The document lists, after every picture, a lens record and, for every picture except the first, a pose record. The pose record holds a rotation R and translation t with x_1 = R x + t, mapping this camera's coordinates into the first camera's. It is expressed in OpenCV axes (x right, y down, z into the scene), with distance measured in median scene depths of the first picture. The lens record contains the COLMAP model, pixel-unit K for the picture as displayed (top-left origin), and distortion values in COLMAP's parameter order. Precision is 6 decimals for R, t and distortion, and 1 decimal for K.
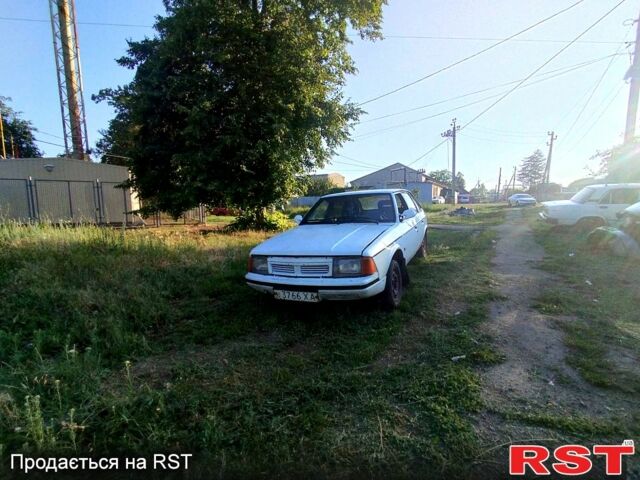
lens RADIAL K [[306.5, 0, 321.8], [0, 306.5, 240.2], [0, 0, 1]] dist [0.001198, 0.000089]
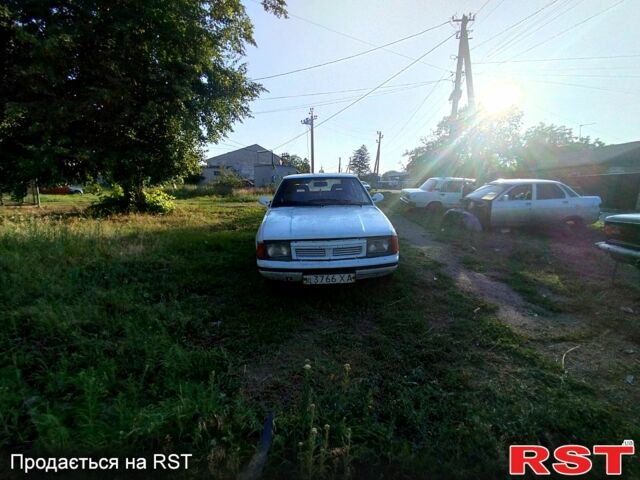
lens RADIAL K [[306.5, 0, 321.8], [0, 306.5, 240.2], [0, 0, 1]] dist [0.001198, 0.000089]
pose [[0.874772, -0.049992, 0.481949, -0.213086], [0.021832, 0.997720, 0.063867, -0.002835], [-0.484043, -0.045347, 0.873868, 0.055192]]
